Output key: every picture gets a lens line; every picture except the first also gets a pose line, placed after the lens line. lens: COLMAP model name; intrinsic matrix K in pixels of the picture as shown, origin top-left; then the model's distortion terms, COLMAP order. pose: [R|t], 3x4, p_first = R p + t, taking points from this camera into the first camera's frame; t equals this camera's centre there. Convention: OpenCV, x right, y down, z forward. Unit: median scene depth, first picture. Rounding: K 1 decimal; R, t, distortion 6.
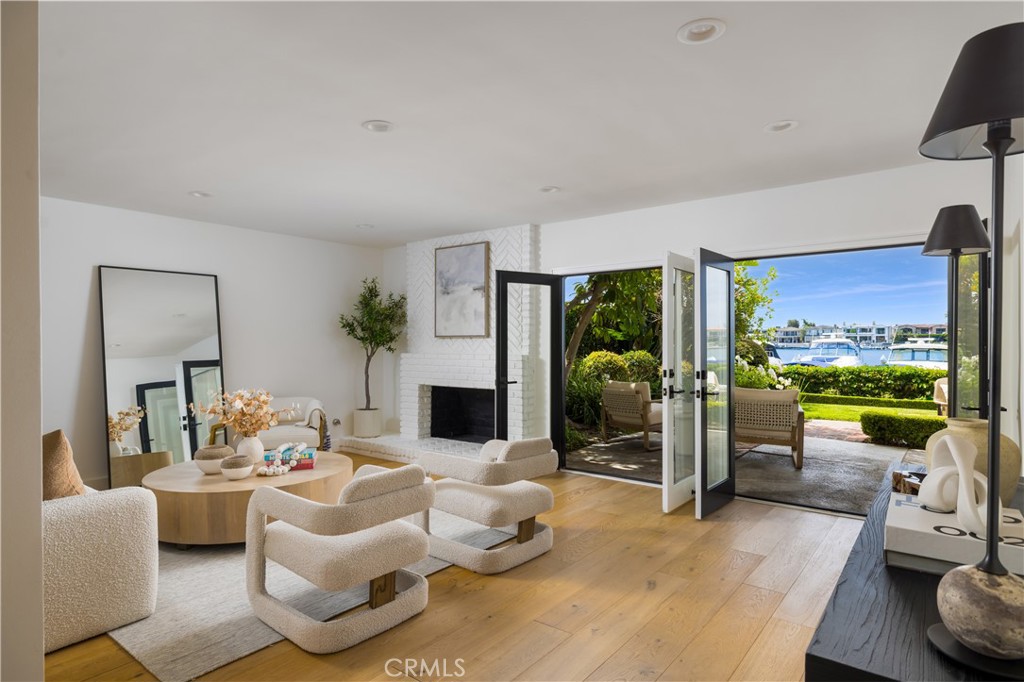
lens RADIAL K [[572.3, 0, 512.0], [0, 572.3, 341.0], [0, 0, 1]] dist [-0.000278, -0.000180]
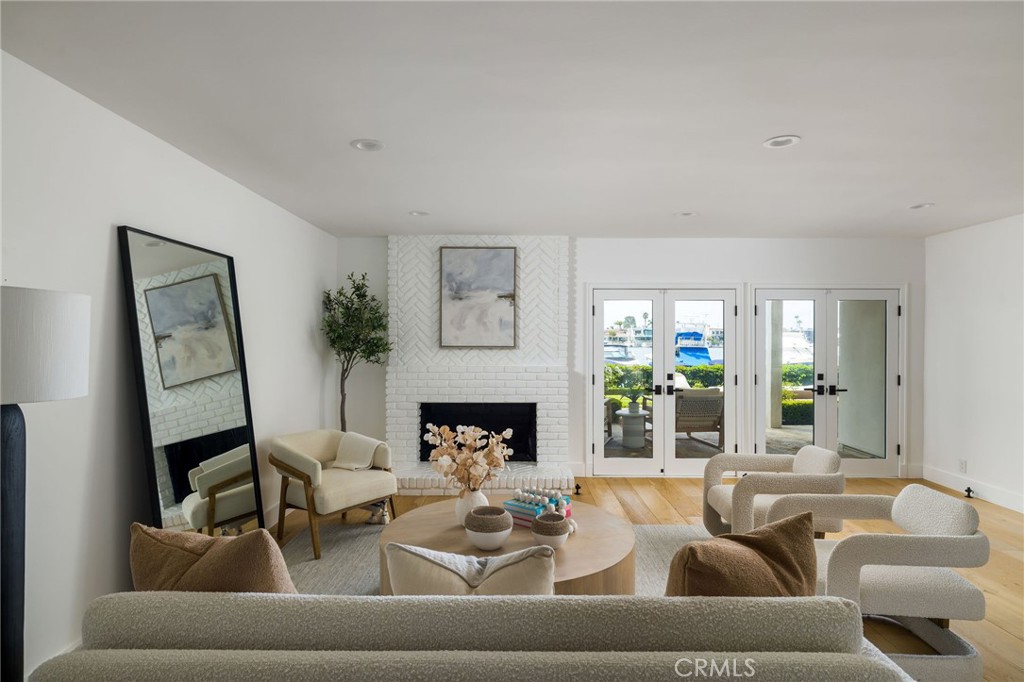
lens RADIAL K [[553.7, 0, 512.0], [0, 553.7, 341.0], [0, 0, 1]] dist [-0.001519, -0.000160]
pose [[0.789205, 0.004261, 0.614116, -0.591655], [-0.004526, 0.999989, -0.001122, -0.016736], [-0.614114, -0.001894, 0.789215, 0.270437]]
